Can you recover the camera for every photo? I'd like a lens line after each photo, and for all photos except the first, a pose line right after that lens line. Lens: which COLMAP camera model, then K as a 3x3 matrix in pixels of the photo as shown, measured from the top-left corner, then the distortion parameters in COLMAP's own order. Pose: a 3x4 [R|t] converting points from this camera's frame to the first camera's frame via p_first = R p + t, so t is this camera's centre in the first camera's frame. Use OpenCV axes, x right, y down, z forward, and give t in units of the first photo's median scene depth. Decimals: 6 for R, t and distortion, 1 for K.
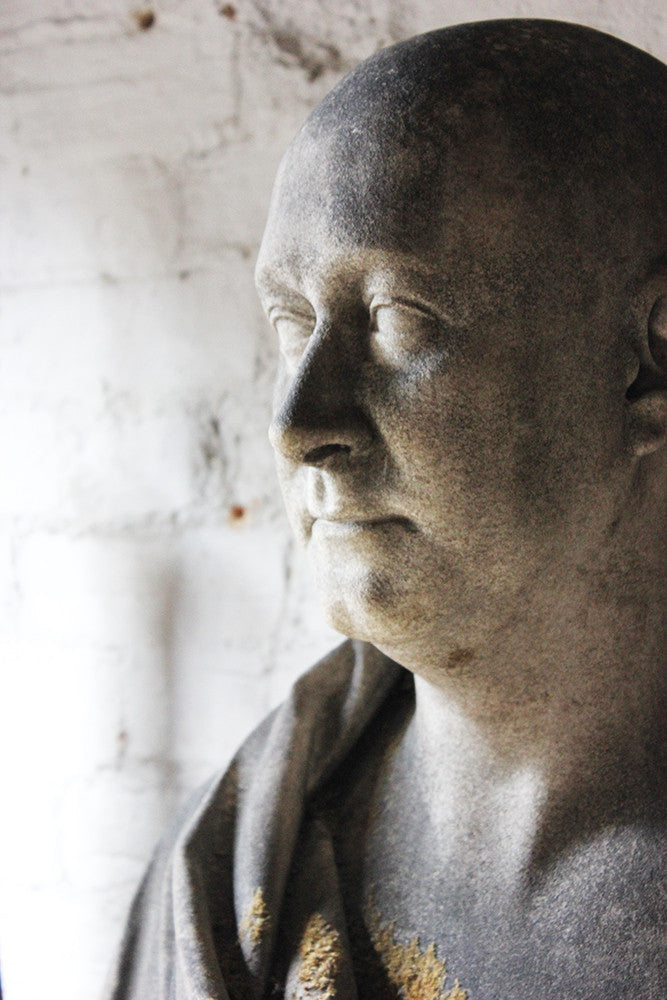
lens RADIAL K [[2374.0, 0, 333.6], [0, 2374.0, 502.9], [0, 0, 1]] dist [0.038311, 0.559463]
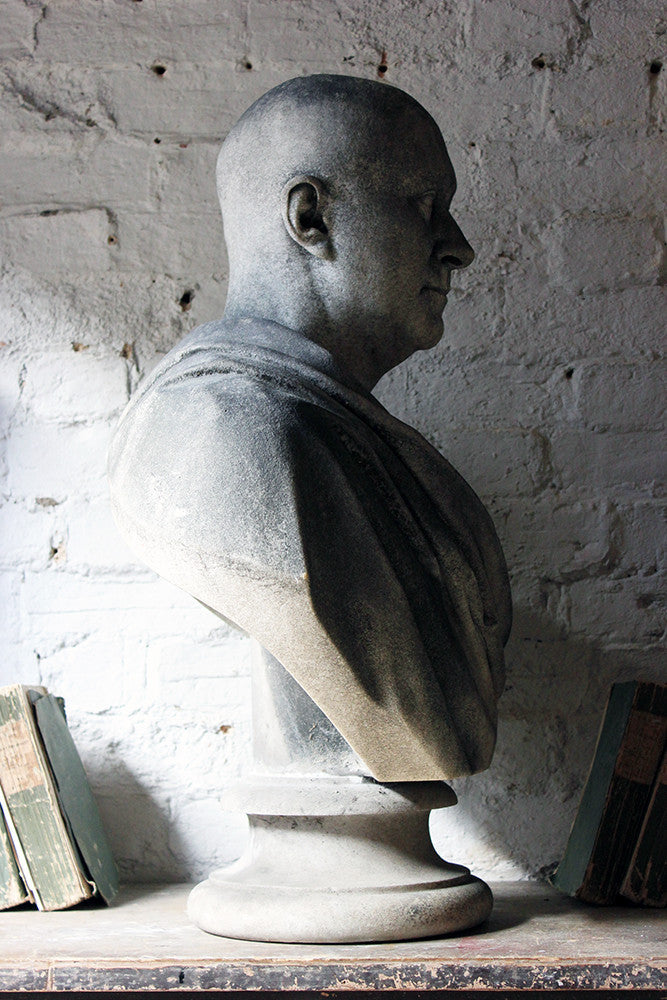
lens RADIAL K [[1871.0, 0, 332.4], [0, 1871.0, 504.5], [0, 0, 1]] dist [0.021548, 0.165033]
pose [[0.810191, 0.056715, 0.583416, -0.997059], [-0.007616, 0.996243, -0.086270, 0.369548], [-0.586117, 0.065452, 0.807578, -0.438985]]
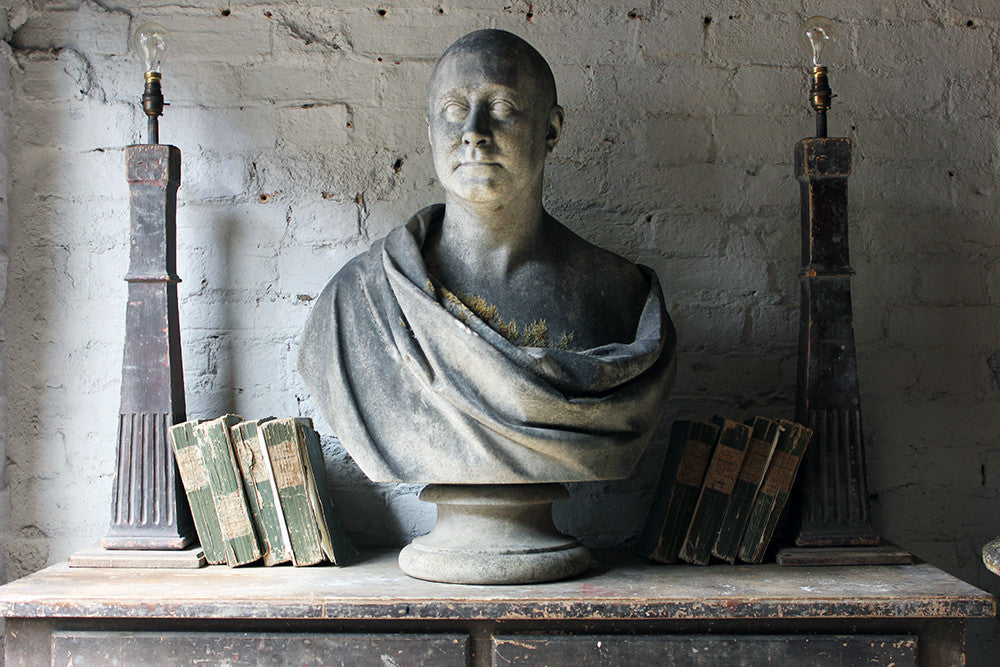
lens RADIAL K [[1290.9, 0, 504.0], [0, 1290.9, 333.5], [0, 0, 1]] dist [-0.057810, 0.037056]
pose [[0.782089, 0.042138, 0.621740, -1.130244], [-0.018543, 0.998843, -0.044371, 0.338780], [-0.622890, 0.023173, 0.781966, -0.480246]]
